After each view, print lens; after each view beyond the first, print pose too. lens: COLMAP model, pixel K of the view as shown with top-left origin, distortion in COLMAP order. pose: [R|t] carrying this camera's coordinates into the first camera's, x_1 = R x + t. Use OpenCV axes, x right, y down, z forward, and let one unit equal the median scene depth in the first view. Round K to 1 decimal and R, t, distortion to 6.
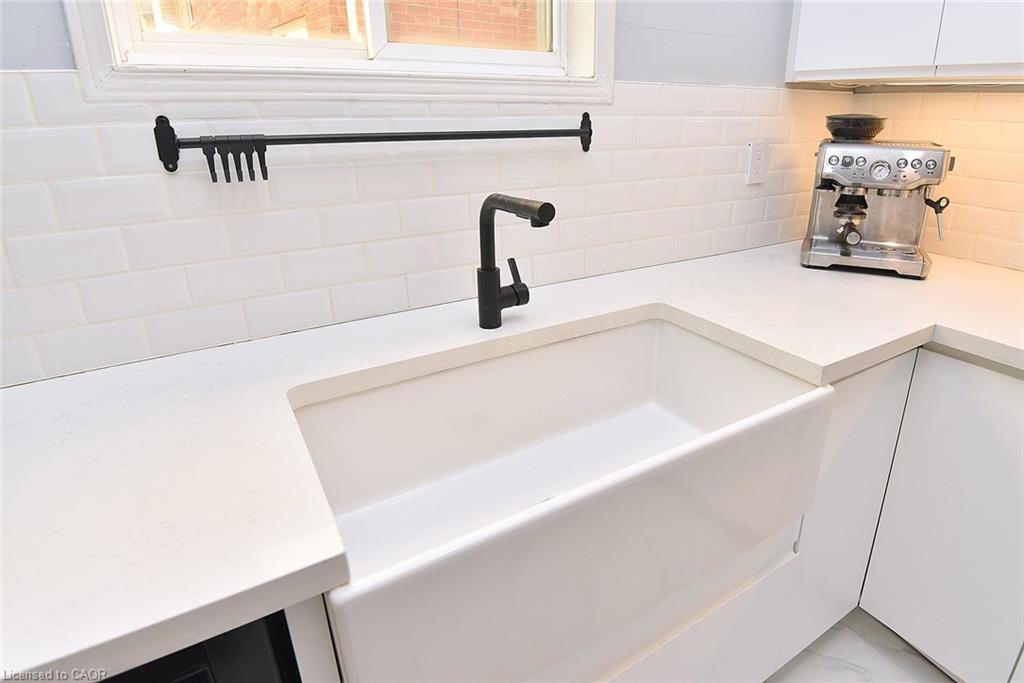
lens RADIAL K [[553.9, 0, 565.2], [0, 553.9, 297.3], [0, 0, 1]] dist [-0.024401, 0.000296]
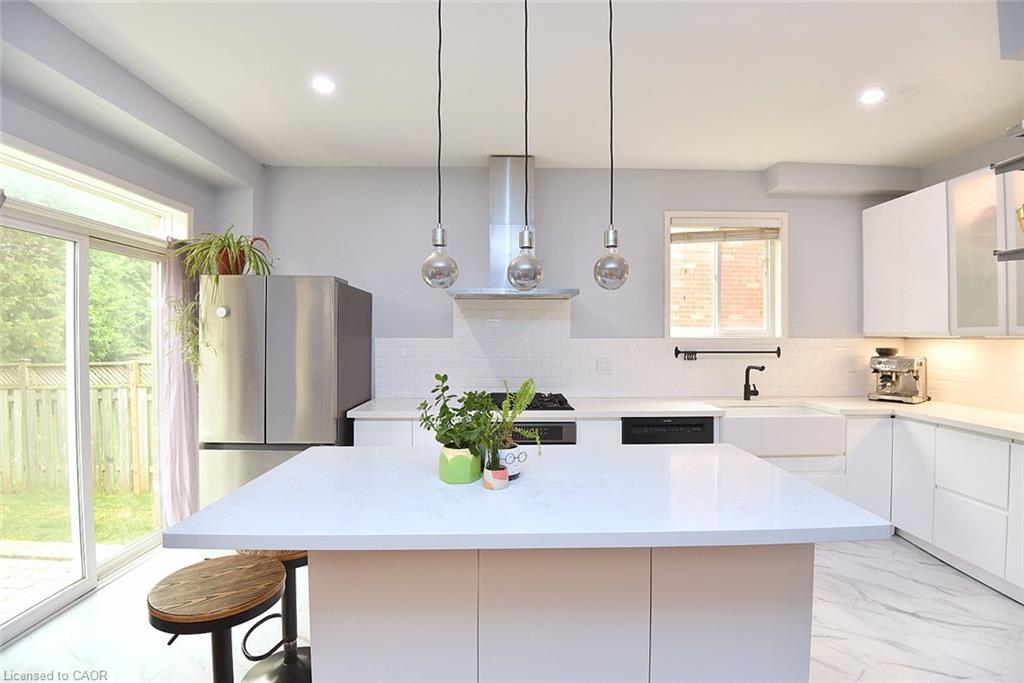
lens RADIAL K [[481.3, 0, 515.3], [0, 481.3, 343.5], [0, 0, 1]] dist [-0.004805, -0.001146]
pose [[0.855223, 0.008456, -0.518192, 0.184845], [-0.166255, 0.951499, -0.258861, 0.694949], [0.490870, 0.307536, 0.815149, -2.254448]]
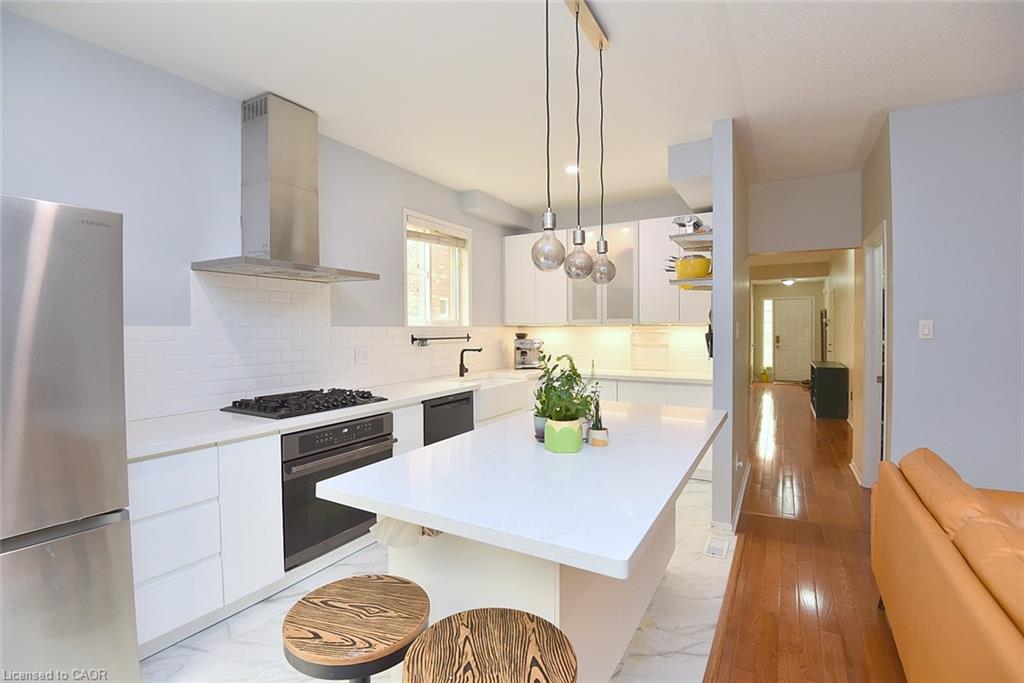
lens RADIAL K [[481.3, 0, 512.6], [0, 481.3, 339.8], [0, 0, 1]] dist [-0.004805, -0.001146]
pose [[0.883789, -0.015774, 0.467620, -1.436432], [0.155163, 0.952755, -0.261116, 0.766329], [-0.441409, 0.303329, 0.844482, -2.367256]]
